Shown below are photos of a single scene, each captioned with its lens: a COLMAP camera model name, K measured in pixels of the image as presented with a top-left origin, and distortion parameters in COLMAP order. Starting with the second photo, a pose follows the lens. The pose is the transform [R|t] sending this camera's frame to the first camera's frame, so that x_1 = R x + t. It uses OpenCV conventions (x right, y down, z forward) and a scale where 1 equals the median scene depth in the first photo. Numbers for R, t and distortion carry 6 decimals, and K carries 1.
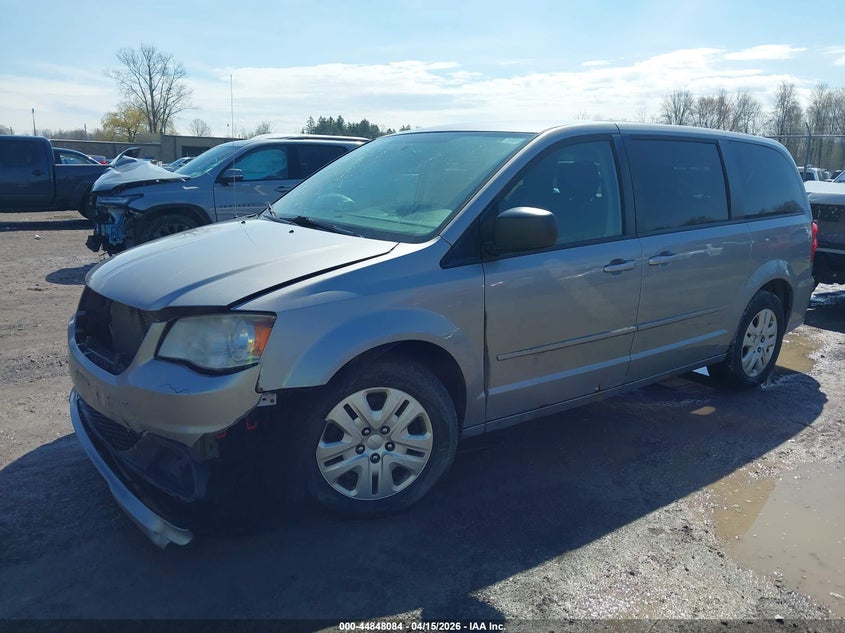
lens RADIAL K [[681.4, 0, 422.5], [0, 681.4, 316.5], [0, 0, 1]] dist [0.001564, -0.005570]
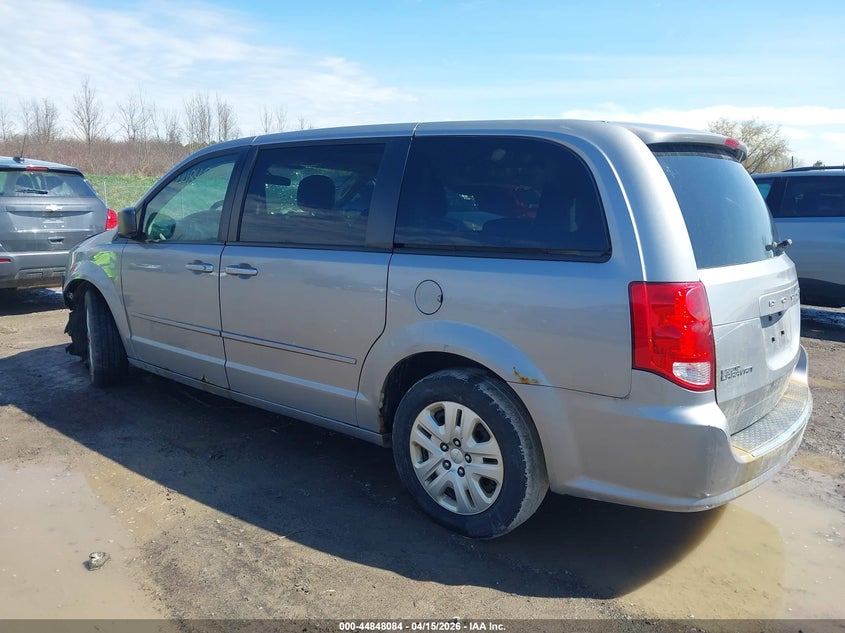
lens RADIAL K [[676.5, 0, 402.0], [0, 676.5, 300.6], [0, 0, 1]] dist [0.064740, -0.096910]
pose [[0.206722, 0.126846, -0.970142, 1.067483], [-0.225103, 0.971126, 0.079009, -0.135181], [0.952153, 0.202049, 0.229307, 0.796456]]
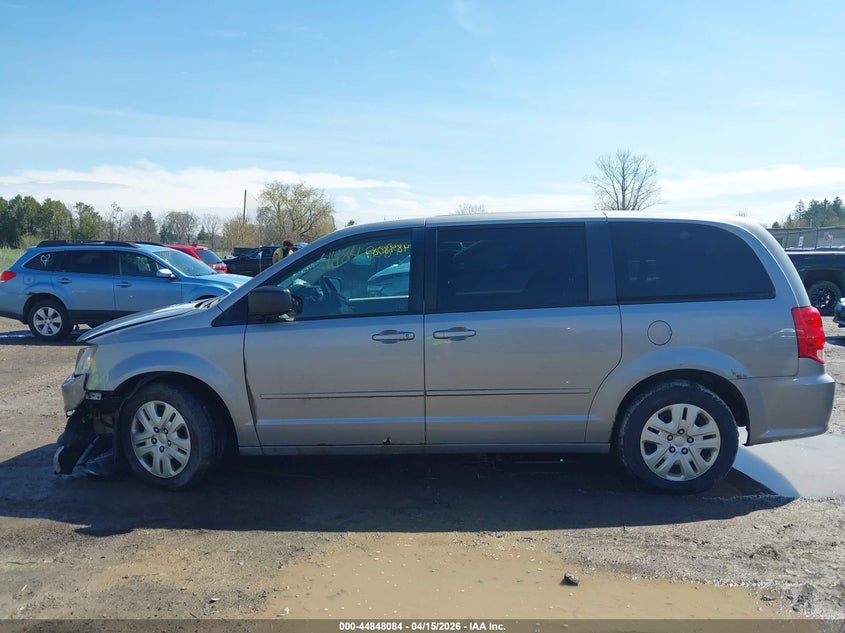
lens RADIAL K [[681.4, 0, 422.5], [0, 681.4, 316.5], [0, 0, 1]] dist [0.001564, -0.005570]
pose [[0.766419, 0.023238, -0.641921, 0.807895], [-0.107688, 0.989850, -0.092740, -0.003509], [0.633250, 0.140204, 0.761142, 0.103825]]
